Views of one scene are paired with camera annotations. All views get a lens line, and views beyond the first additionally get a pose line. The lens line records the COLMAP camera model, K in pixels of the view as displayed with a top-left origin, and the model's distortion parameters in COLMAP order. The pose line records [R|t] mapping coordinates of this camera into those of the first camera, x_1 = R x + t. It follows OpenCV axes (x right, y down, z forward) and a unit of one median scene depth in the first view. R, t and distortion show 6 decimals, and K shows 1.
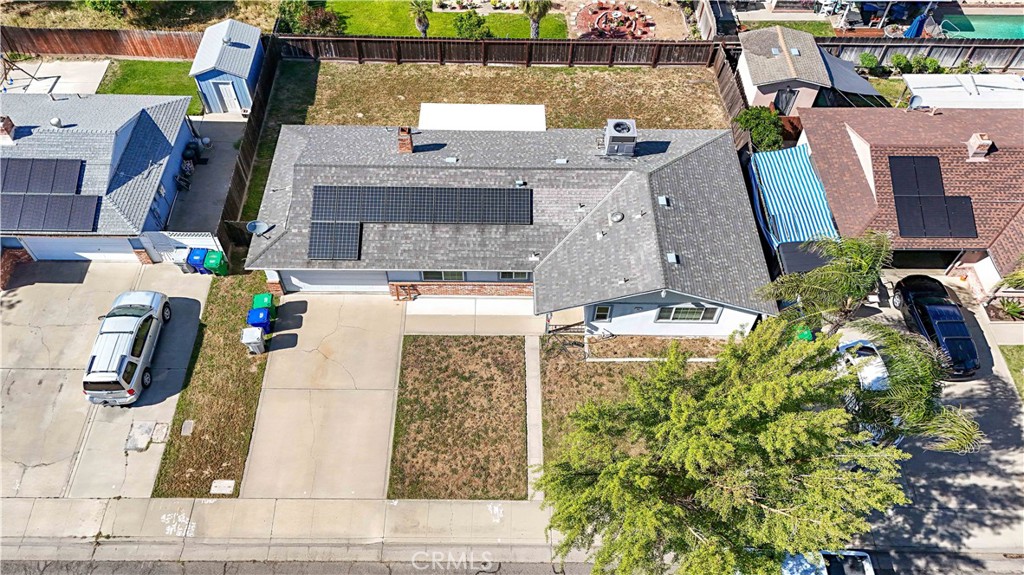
lens RADIAL K [[749.2, 0, 512.0], [0, 749.2, 287.5], [0, 0, 1]] dist [0.076806, -0.059080]
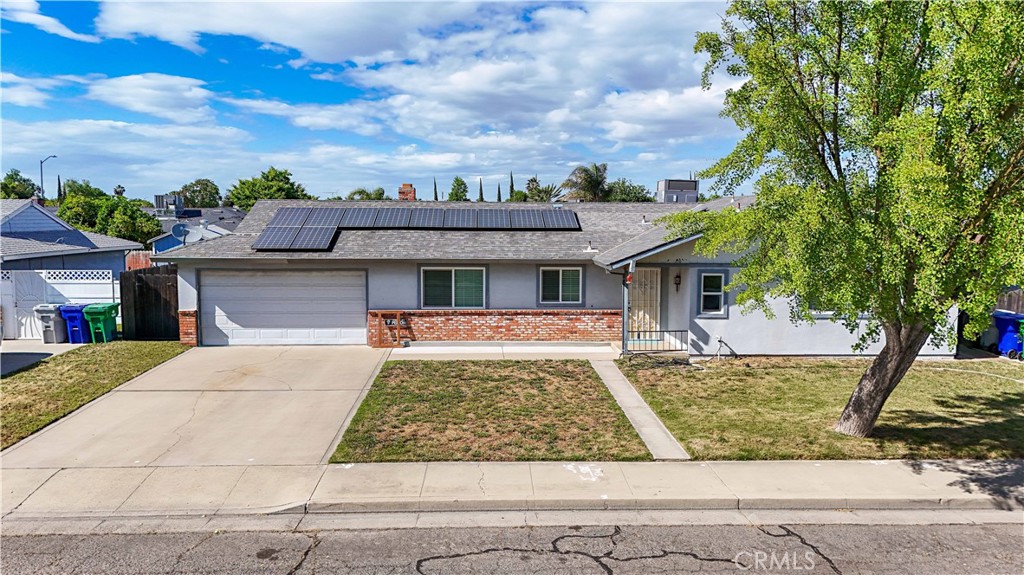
lens RADIAL K [[753.0, 0, 512.0], [0, 753.0, 287.5], [0, 0, 1]] dist [0.106481, -0.114753]
pose [[0.999083, -0.015664, 0.039837, -0.069640], [0.039983, 0.673900, -0.737740, 0.484583], [-0.015290, 0.738657, 0.673908, 0.571723]]
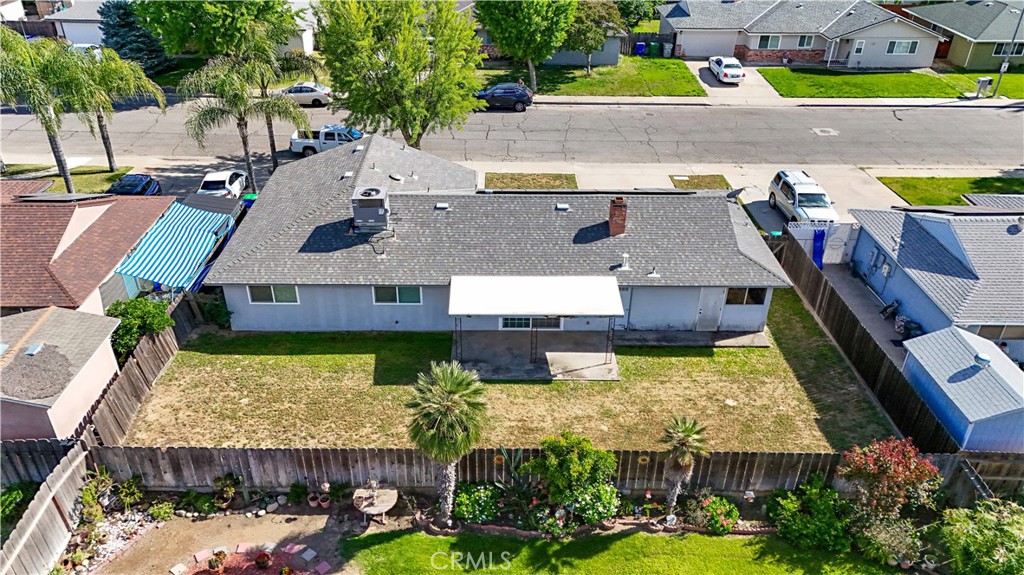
lens RADIAL K [[748.0, 0, 512.0], [0, 748.0, 287.5], [0, 0, 1]] dist [0.090519, -0.083049]
pose [[-0.999352, -0.020692, -0.029447, 0.006183], [-0.031357, 0.099063, 0.994587, -1.128711], [-0.017663, 0.994866, -0.099648, 1.259796]]
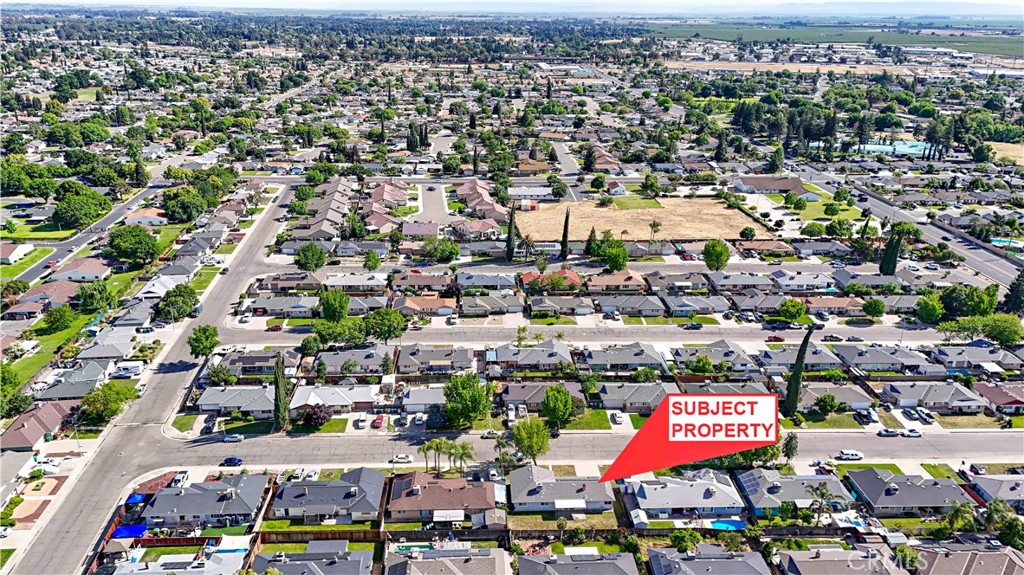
lens RADIAL K [[748.0, 0, 512.0], [0, 748.0, 287.5], [0, 0, 1]] dist [0.090519, -0.083049]
pose [[-0.998596, -0.010254, -0.051971, 0.611529], [-0.052743, 0.283788, 0.957435, -5.429064], [0.004931, 0.958832, -0.283931, 1.223416]]
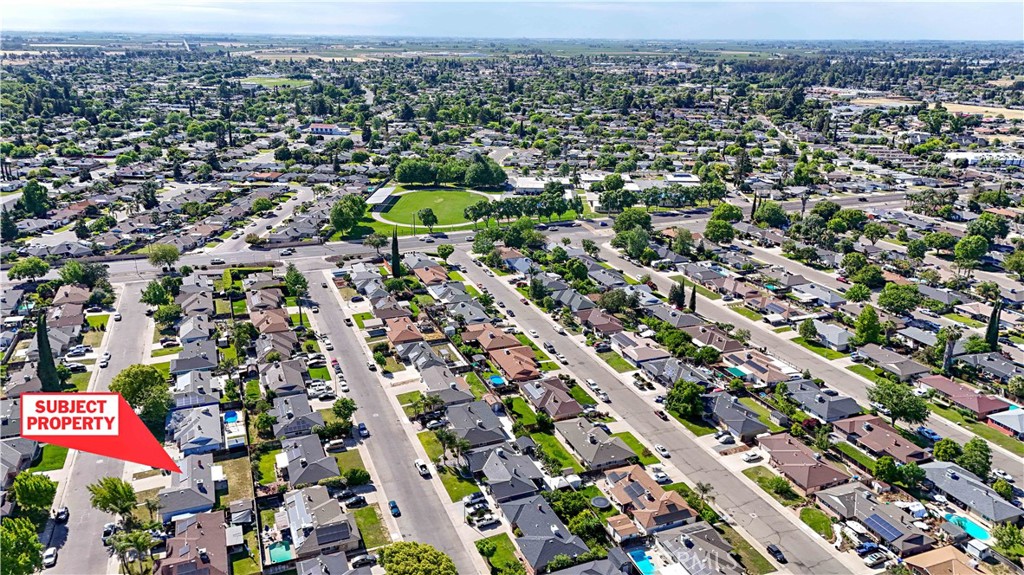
lens RADIAL K [[749.2, 0, 512.0], [0, 749.2, 287.5], [0, 0, 1]] dist [0.076806, -0.059080]
pose [[0.372351, 0.286376, -0.882804, 5.285367], [-0.745396, 0.658983, -0.100624, -2.217153], [0.552937, 0.695507, 0.458837, -1.125791]]
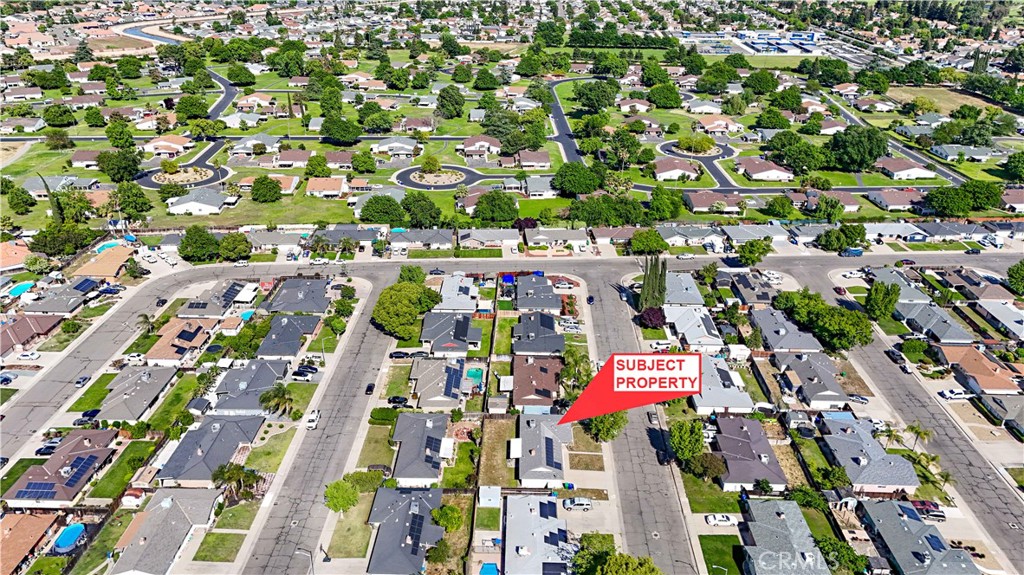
lens RADIAL K [[753.0, 0, 512.0], [0, 753.0, 287.5], [0, 0, 1]] dist [0.106481, -0.114753]
pose [[0.019930, -0.440302, 0.897628, -4.081366], [0.794619, 0.551856, 0.253052, -2.144425], [-0.606781, 0.708230, 0.360871, -1.365838]]
